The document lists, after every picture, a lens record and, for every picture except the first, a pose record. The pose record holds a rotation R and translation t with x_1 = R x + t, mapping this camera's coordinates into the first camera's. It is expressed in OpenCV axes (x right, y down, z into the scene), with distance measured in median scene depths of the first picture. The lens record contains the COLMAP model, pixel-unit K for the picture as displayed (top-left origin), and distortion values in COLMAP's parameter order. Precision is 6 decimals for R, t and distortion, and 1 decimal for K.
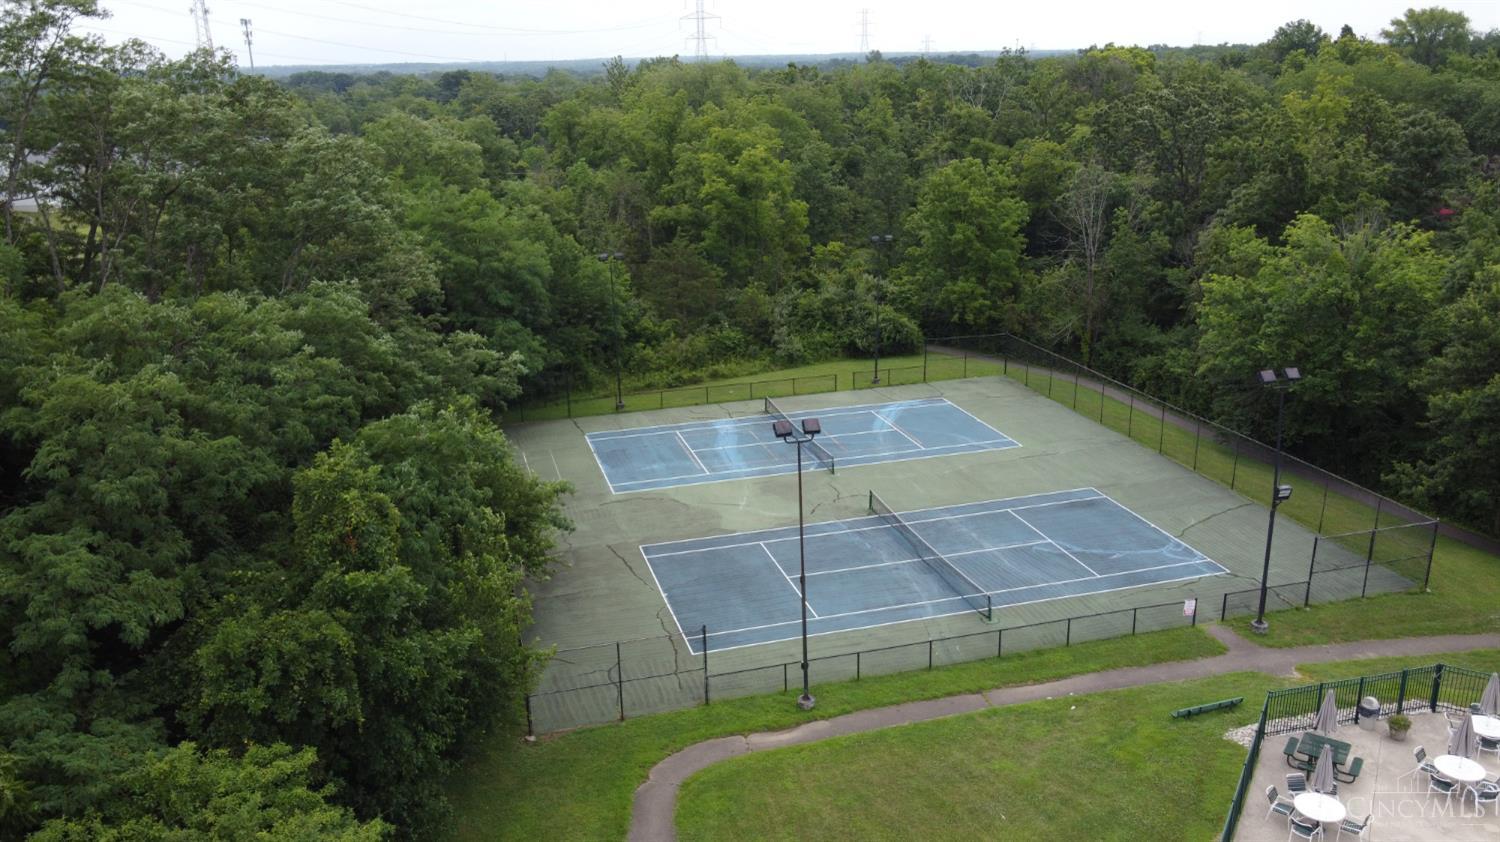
lens RADIAL K [[1125.1, 0, 743.3], [0, 1125.1, 416.8], [0, 0, 1]] dist [0.002872, 0.003563]
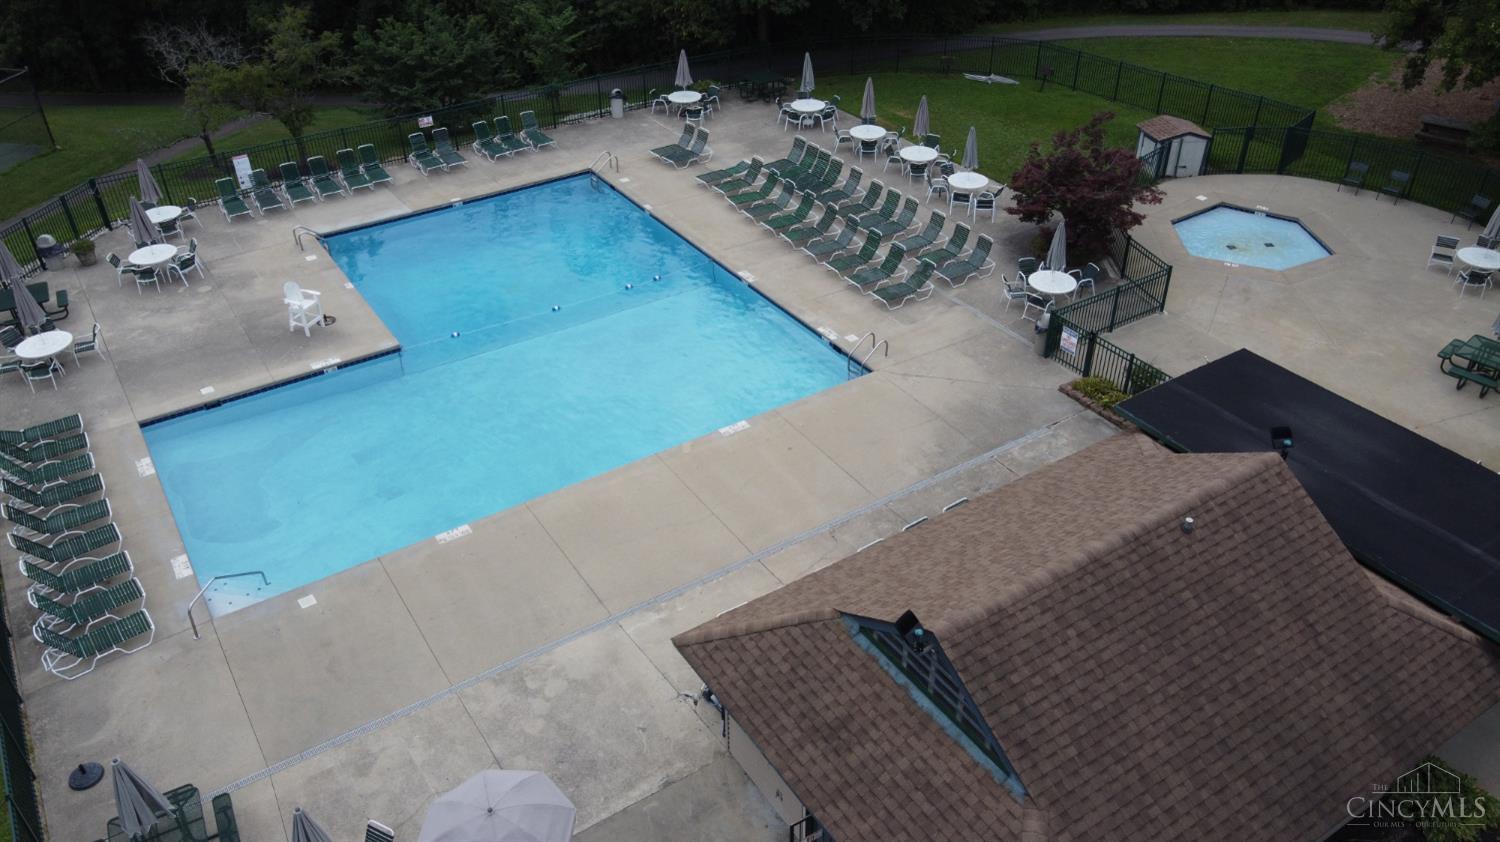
lens RADIAL K [[1130.5, 0, 722.0], [0, 1130.5, 421.8], [0, 0, 1]] dist [-0.004339, 0.049542]
pose [[0.433592, -0.499368, 0.750086, 0.016425], [0.268941, 0.866180, 0.421193, 0.101076], [-0.860040, 0.019103, 0.509869, 0.035424]]
